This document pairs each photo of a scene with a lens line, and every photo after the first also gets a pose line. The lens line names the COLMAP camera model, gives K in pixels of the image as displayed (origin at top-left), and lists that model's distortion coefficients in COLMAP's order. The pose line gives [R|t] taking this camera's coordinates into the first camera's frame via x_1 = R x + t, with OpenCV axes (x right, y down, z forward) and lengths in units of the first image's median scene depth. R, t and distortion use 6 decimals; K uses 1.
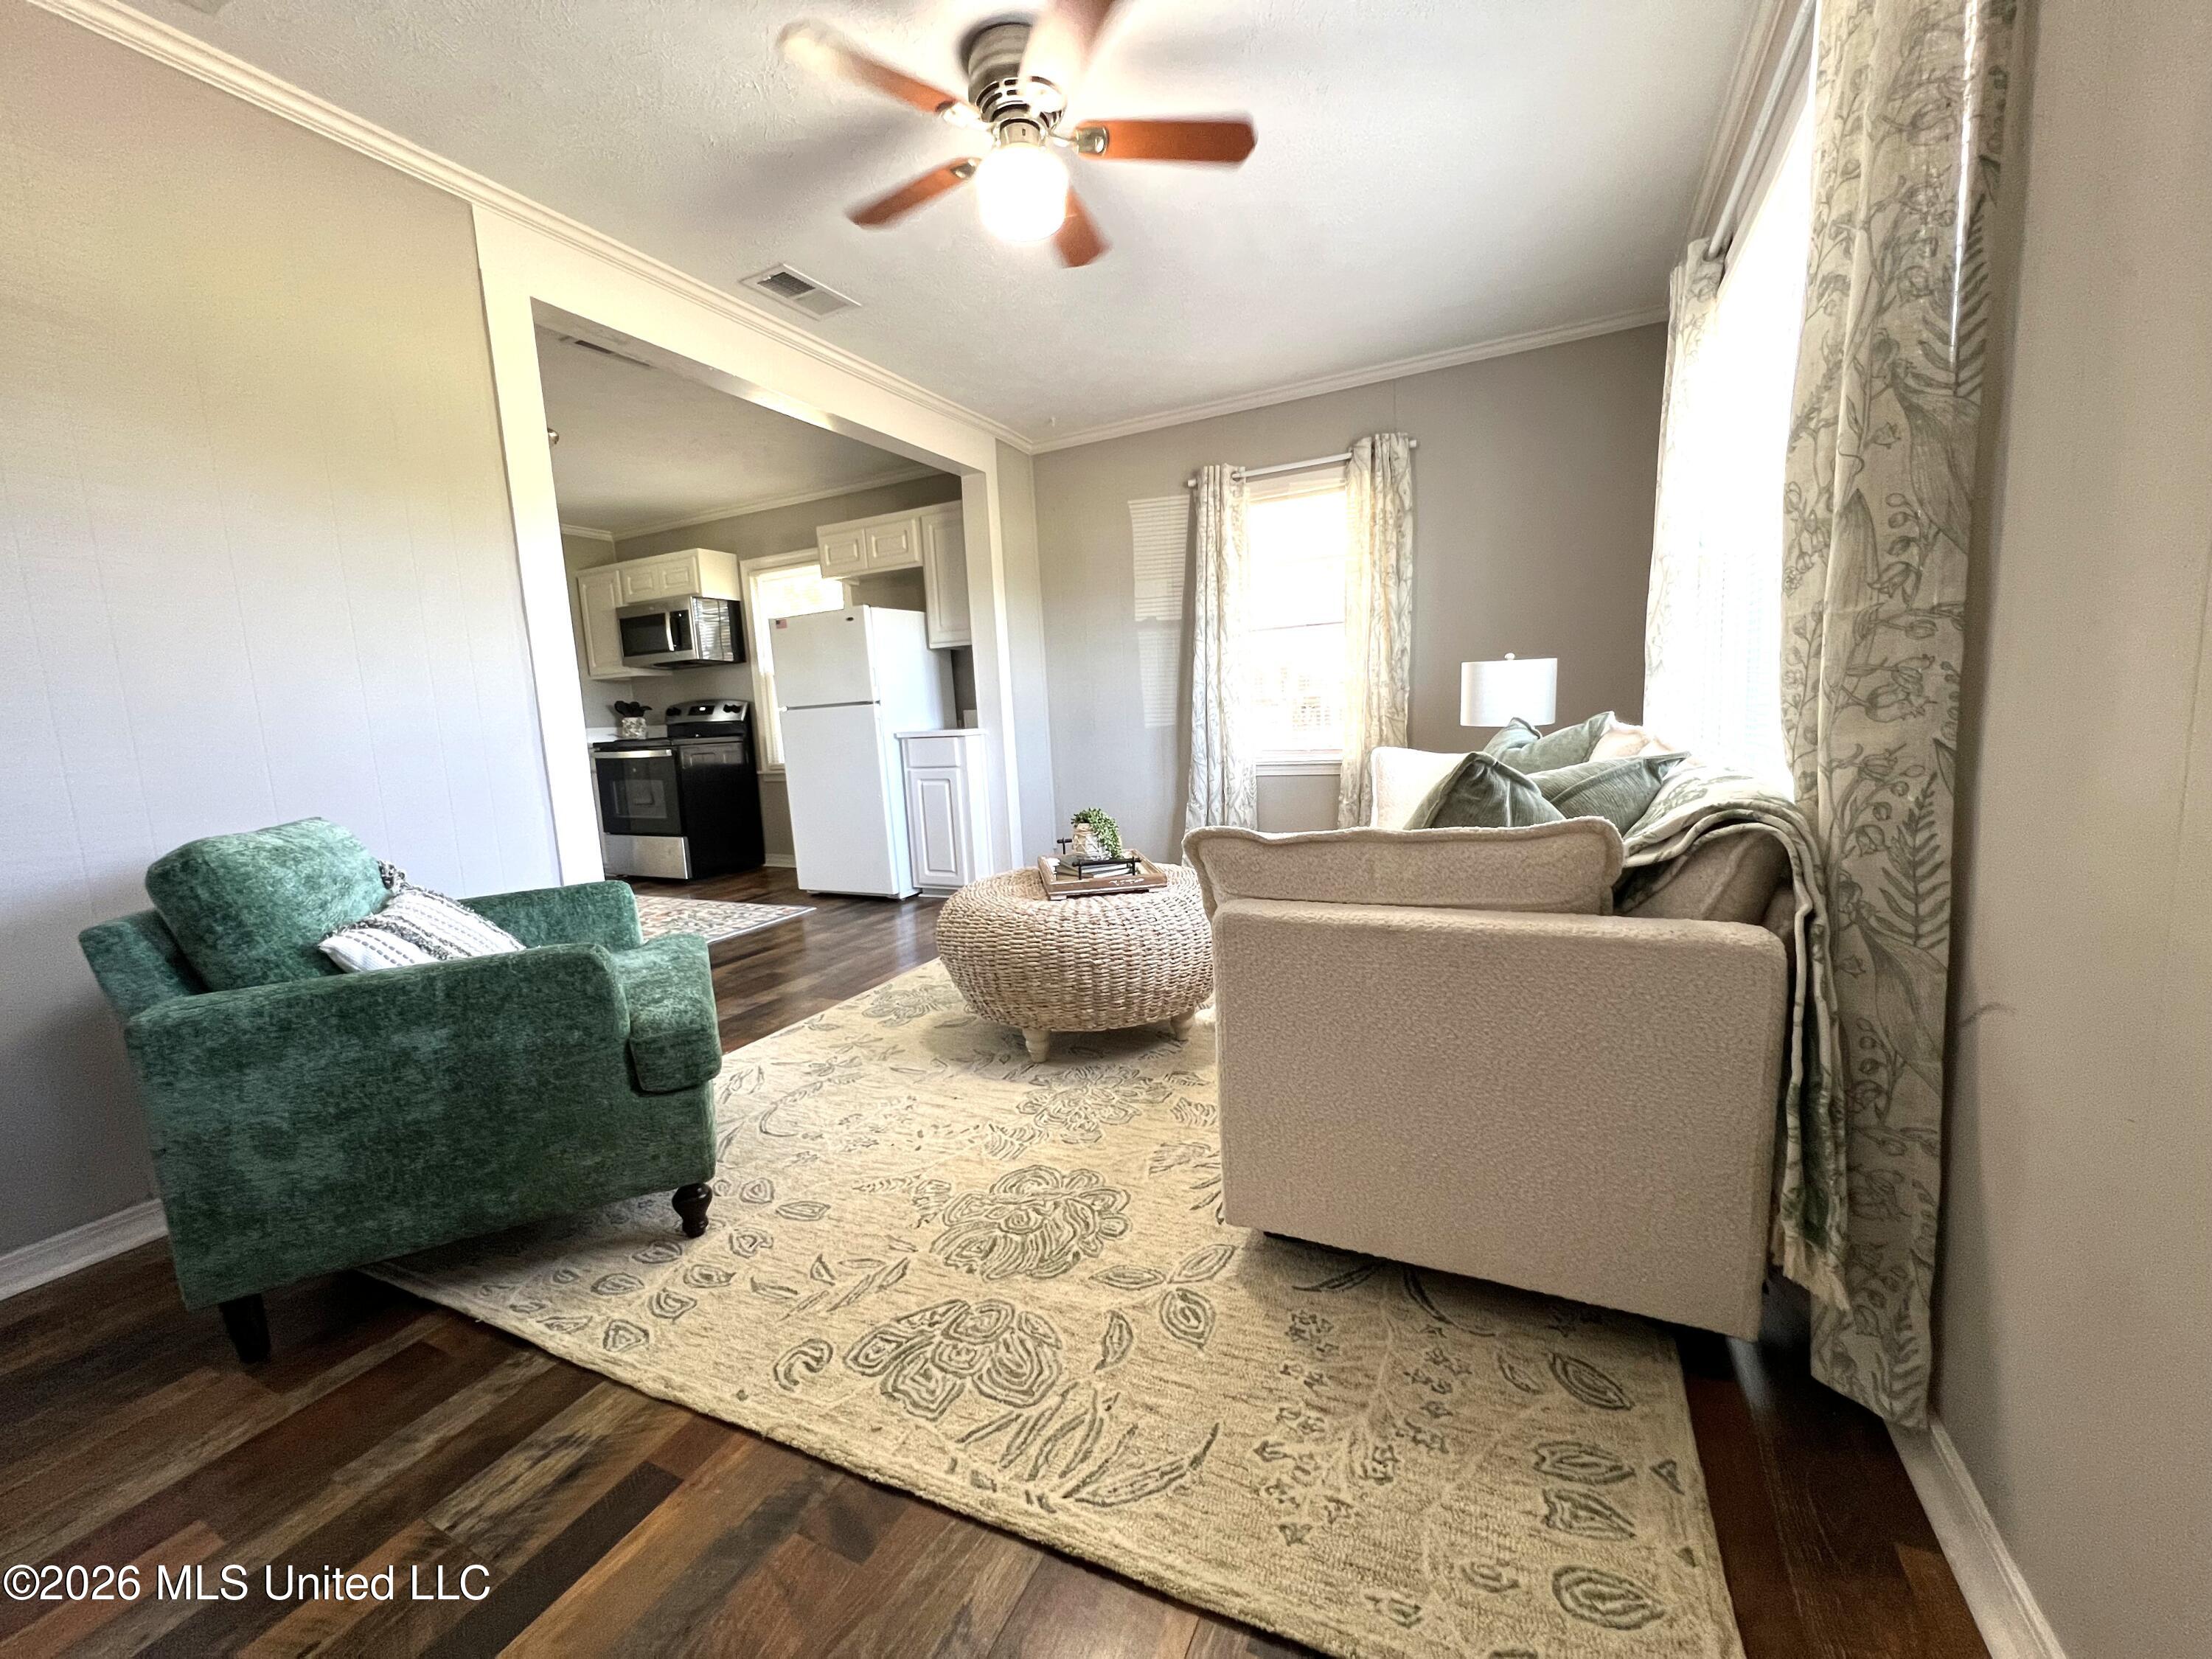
lens RADIAL K [[884.7, 0, 1111.4], [0, 884.7, 830.5], [0, 0, 1]] dist [-0.000455, 0.000096]
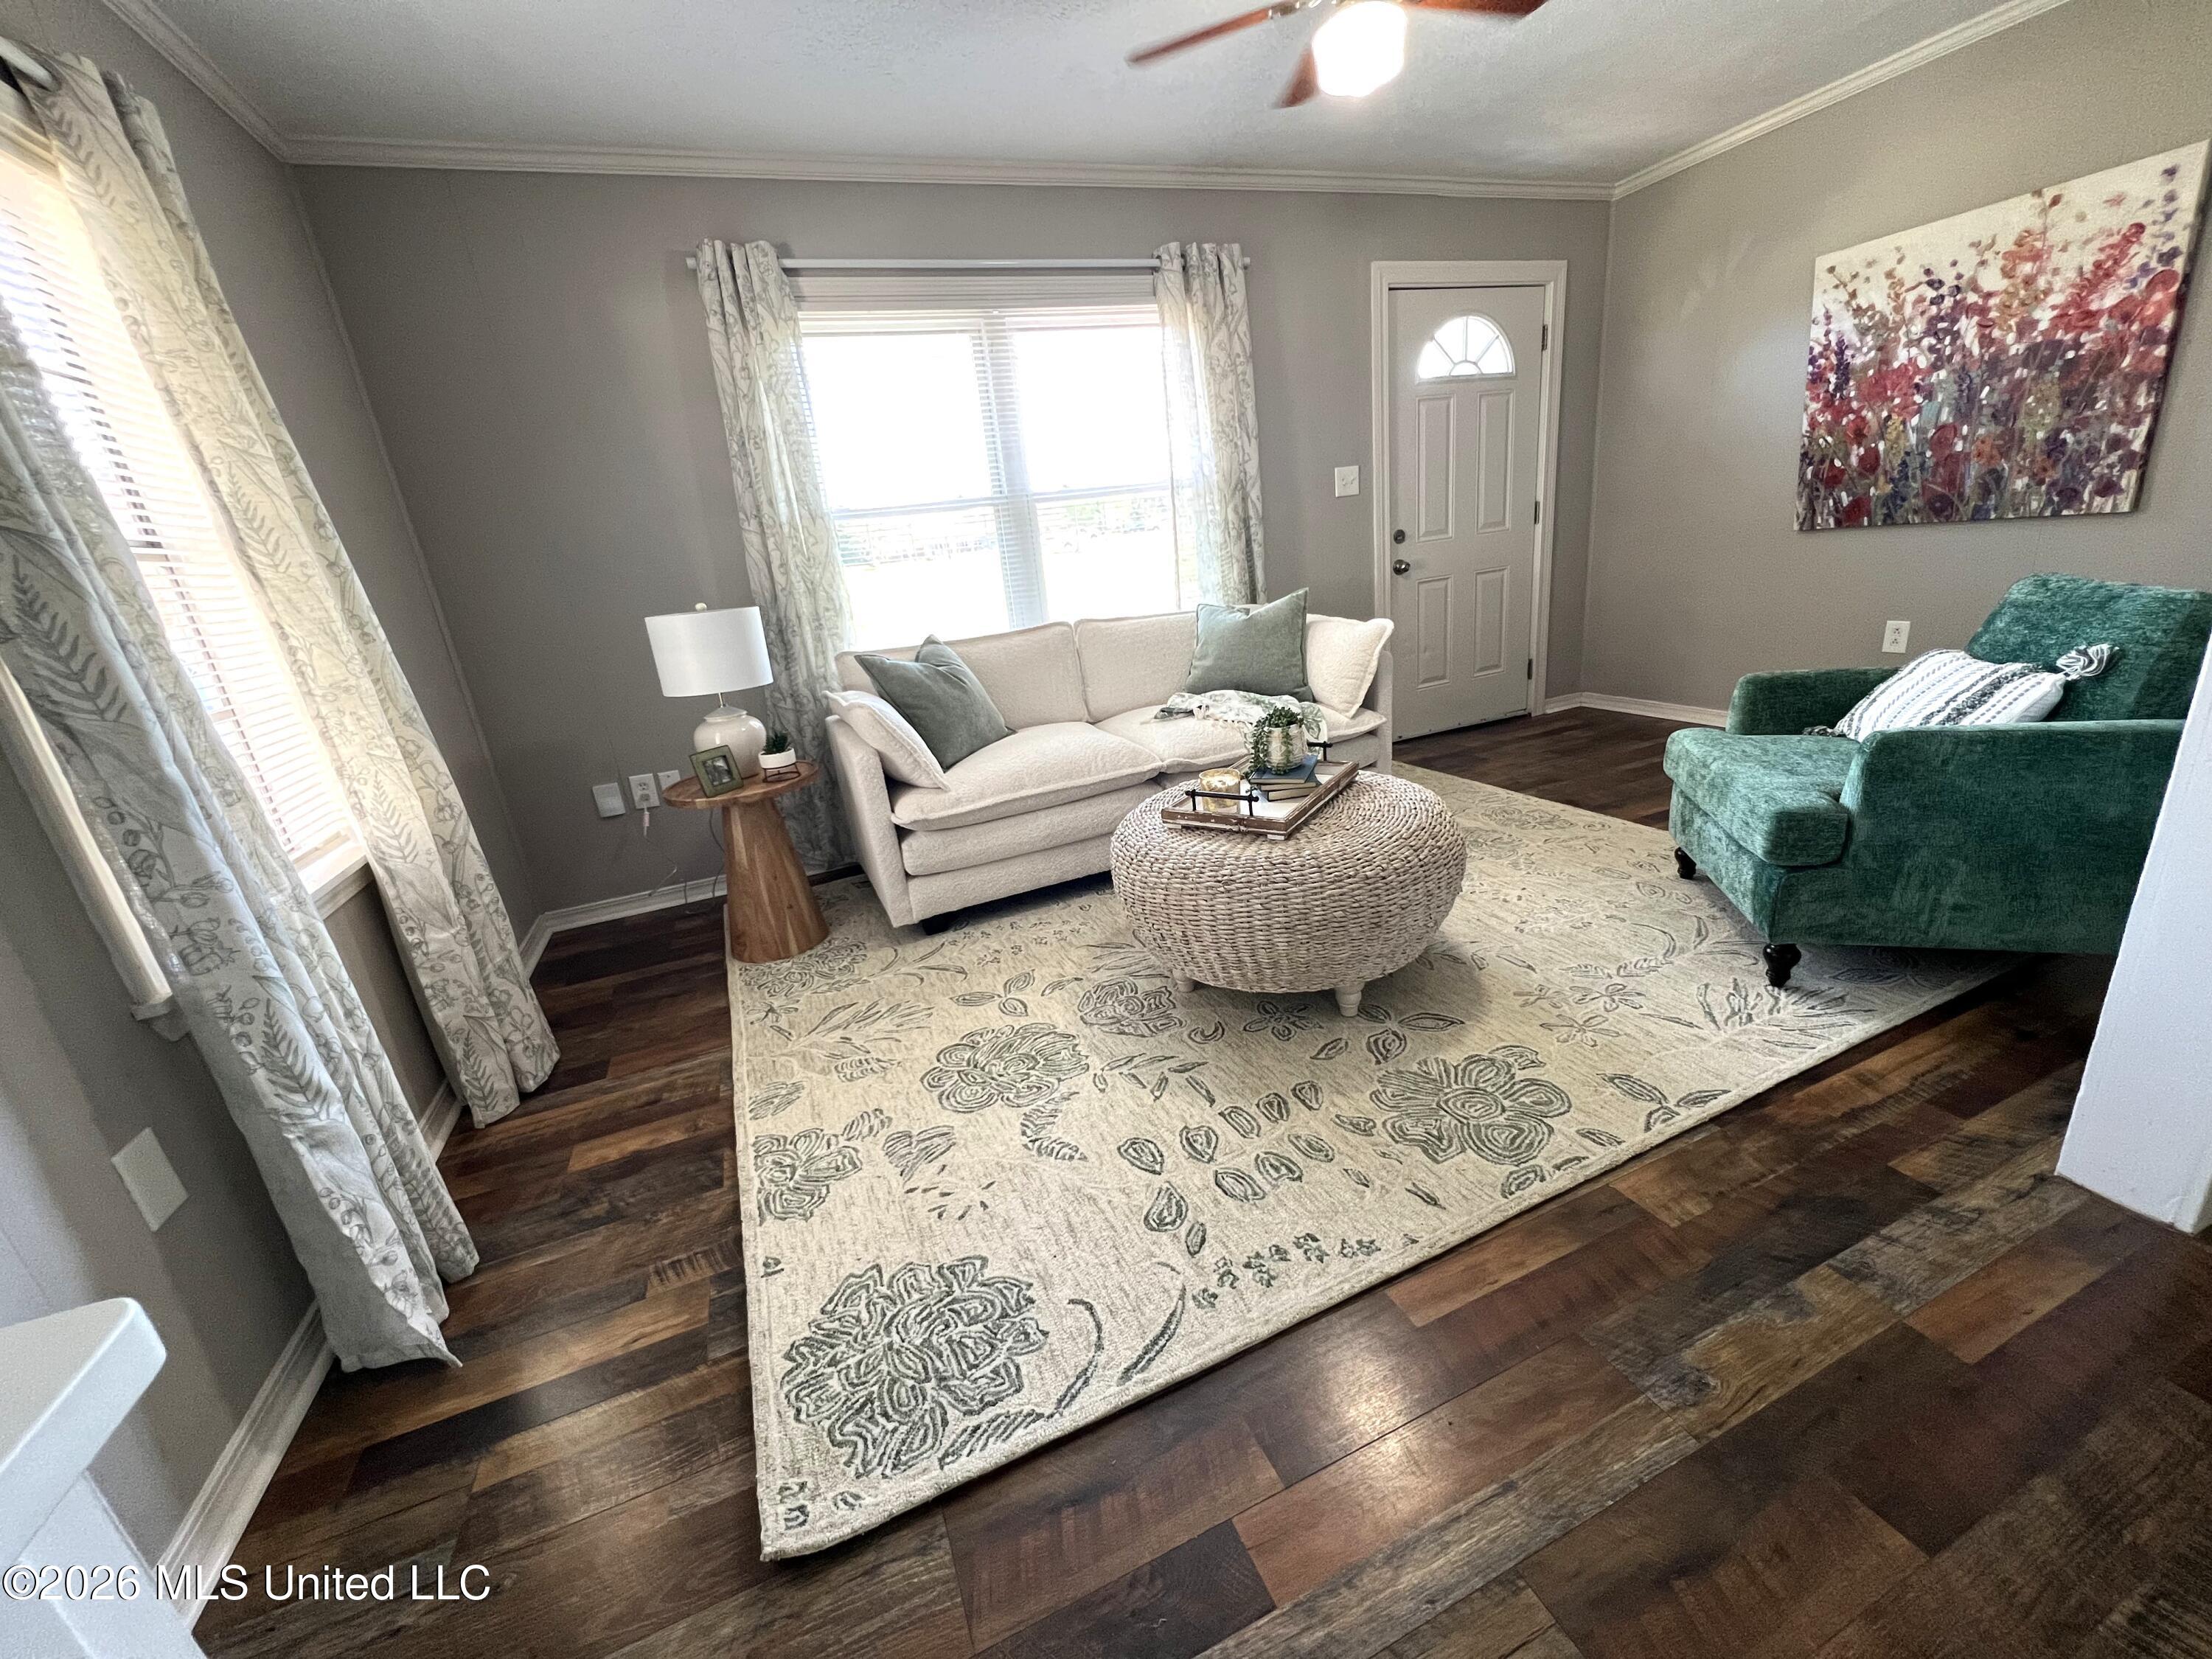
lens RADIAL K [[884.7, 0, 1106.3], [0, 884.7, 830.3], [0, 0, 1]] dist [-0.000455, 0.000096]
pose [[-0.736849, -0.087841, 0.670326, -0.487429], [0.233829, 0.897214, 0.374607, -0.281968], [-0.634332, 0.432771, -0.640571, 1.683572]]
